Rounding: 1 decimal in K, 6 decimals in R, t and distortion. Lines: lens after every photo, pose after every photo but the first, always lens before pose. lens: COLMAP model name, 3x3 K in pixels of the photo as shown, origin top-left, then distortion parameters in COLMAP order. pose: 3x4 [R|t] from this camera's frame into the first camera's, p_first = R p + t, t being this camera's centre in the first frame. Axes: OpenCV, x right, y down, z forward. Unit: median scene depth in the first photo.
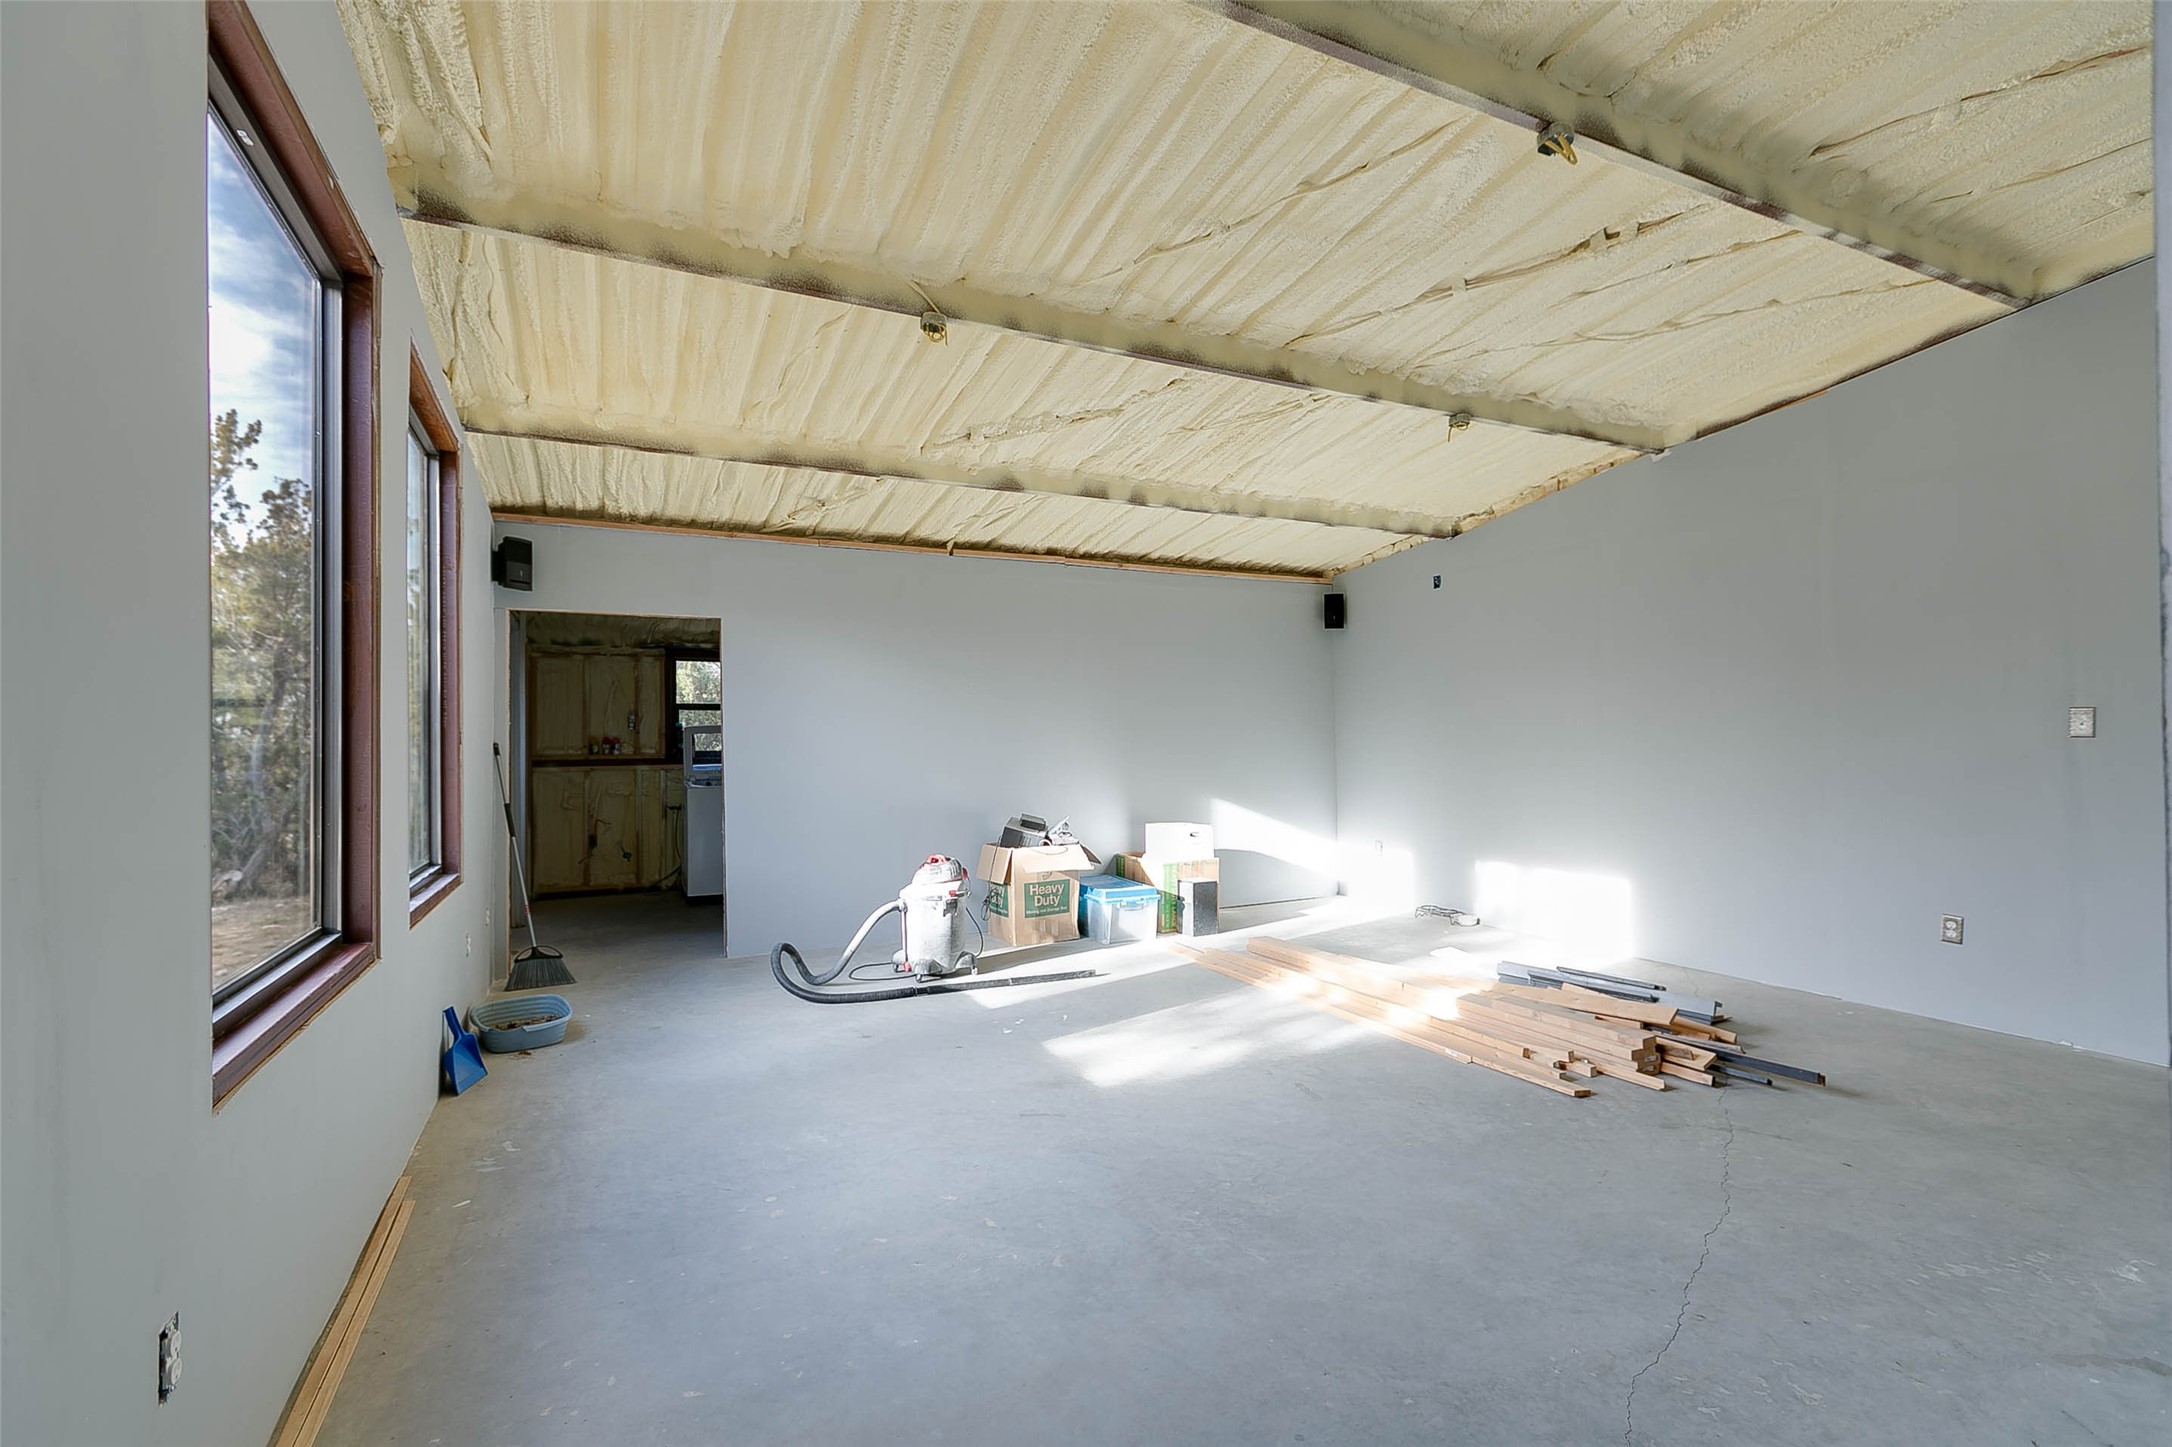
lens RADIAL K [[1000.4, 0, 1088.2], [0, 1000.4, 727.4], [0, 0, 1]] dist [0.004806, 0.000131]
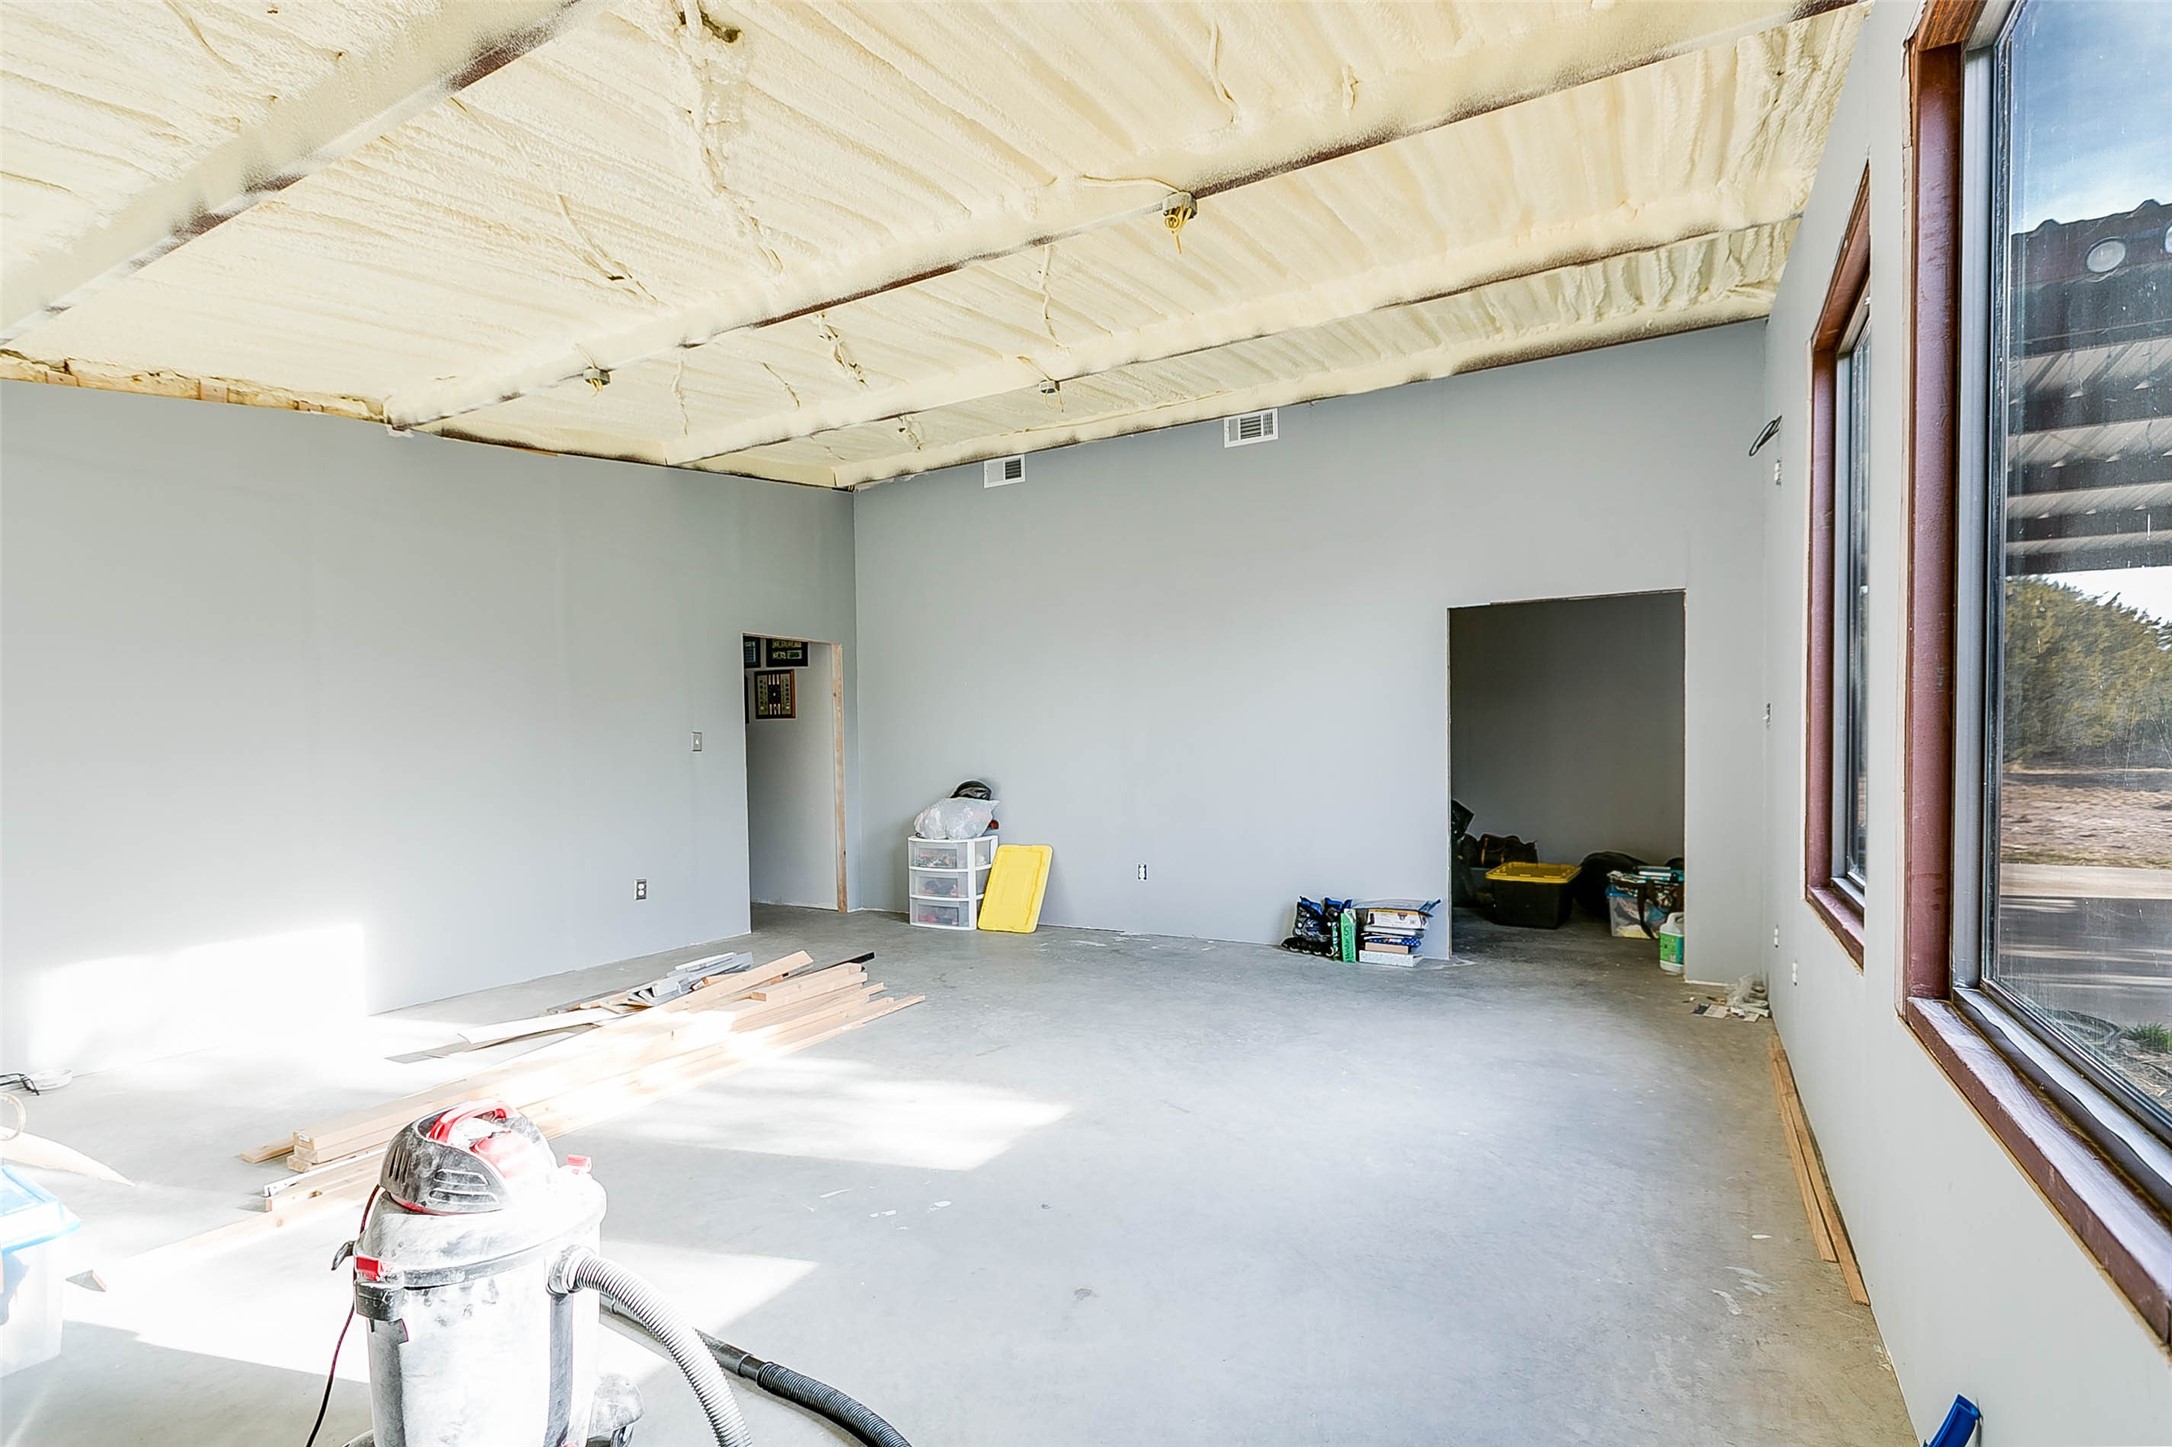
lens RADIAL K [[1000.4, 0, 1112.6], [0, 1000.4, 768.3], [0, 0, 1]] dist [0.004806, 0.000131]
pose [[-0.575463, -0.002614, 0.817823, -0.728553], [0.005951, 0.999955, 0.007383, 0.030344], [-0.817806, 0.009116, -0.575422, 1.415612]]
